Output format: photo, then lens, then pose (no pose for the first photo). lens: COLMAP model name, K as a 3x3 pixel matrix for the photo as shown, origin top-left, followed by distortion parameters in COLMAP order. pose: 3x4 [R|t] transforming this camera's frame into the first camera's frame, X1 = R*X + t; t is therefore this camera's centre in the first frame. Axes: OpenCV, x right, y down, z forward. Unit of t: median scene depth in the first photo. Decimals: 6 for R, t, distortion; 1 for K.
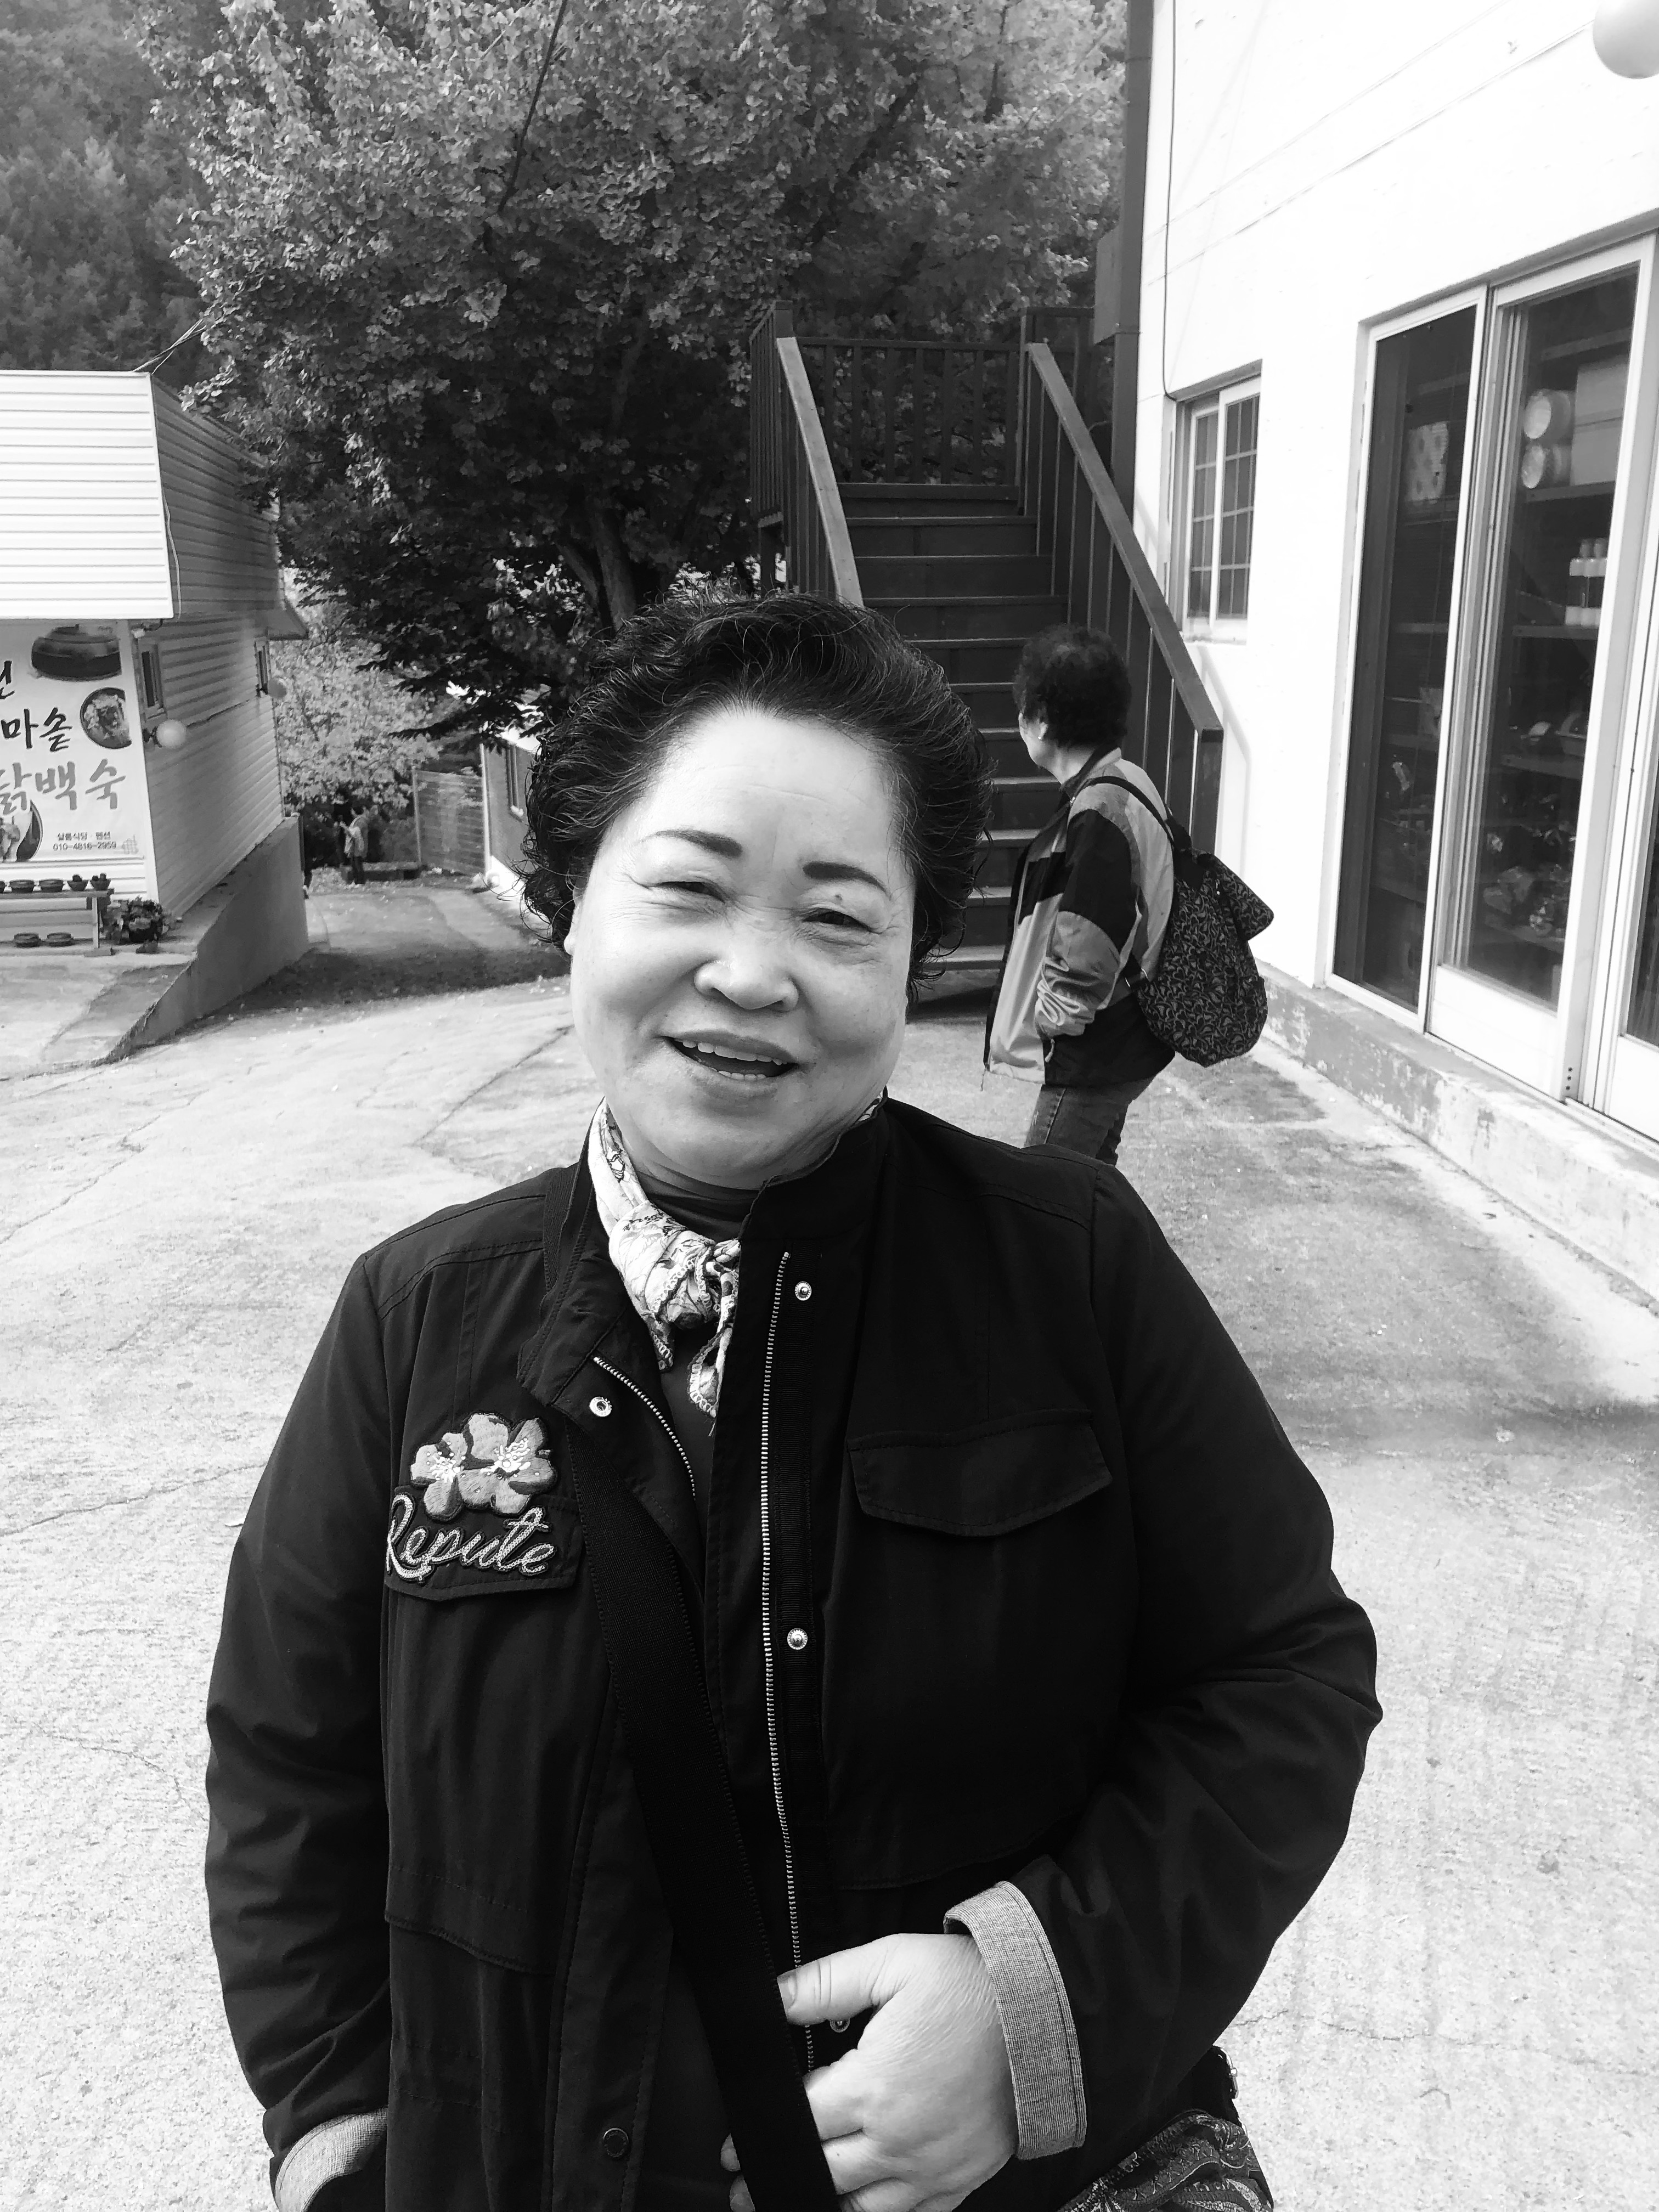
lens RADIAL K [[1829.4, 0, 829.5], [0, 1829.4, 1106.0], [0, 0, 1]] dist [-0.000311, -0.009308]
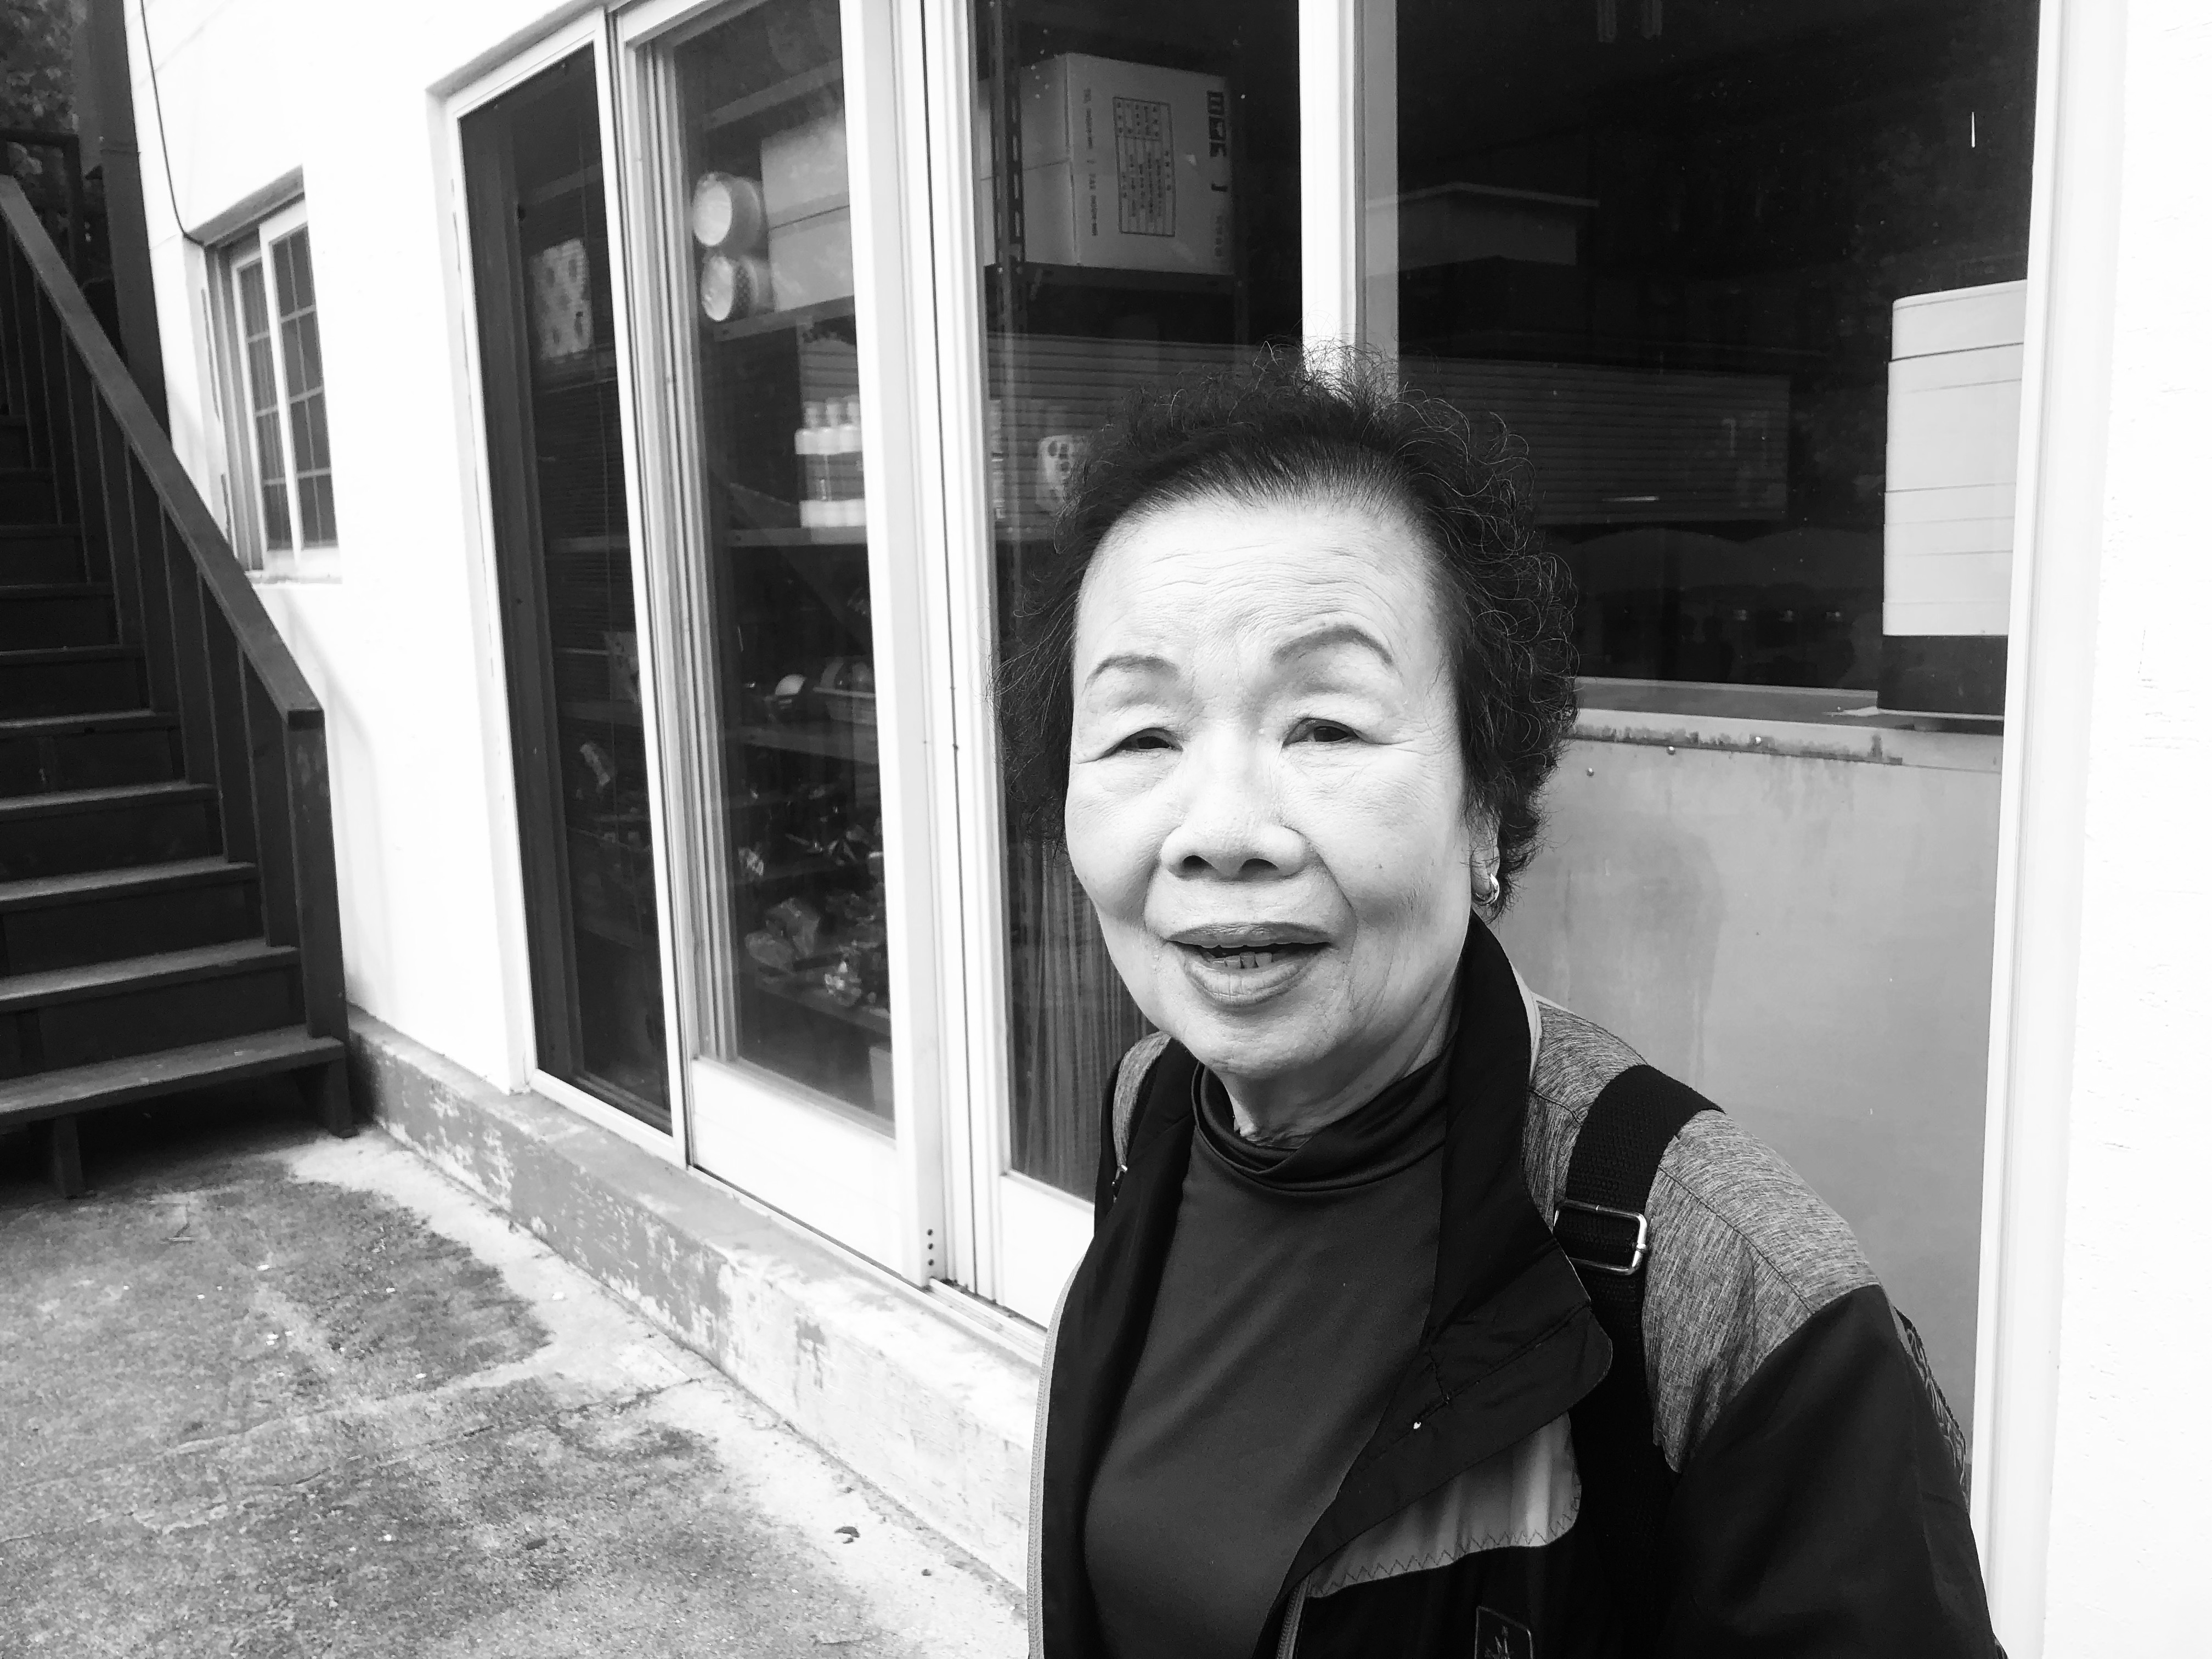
lens RADIAL K [[1829.4, 0, 1106.0], [0, 1829.4, 829.5], [0, 0, 1]] dist [-0.000311, -0.009308]
pose [[0.848402, -0.106897, 0.518446, 0.135808], [0.167875, 0.983176, -0.071998, -0.086197], [-0.502027, 0.148117, 0.852074, 0.381241]]
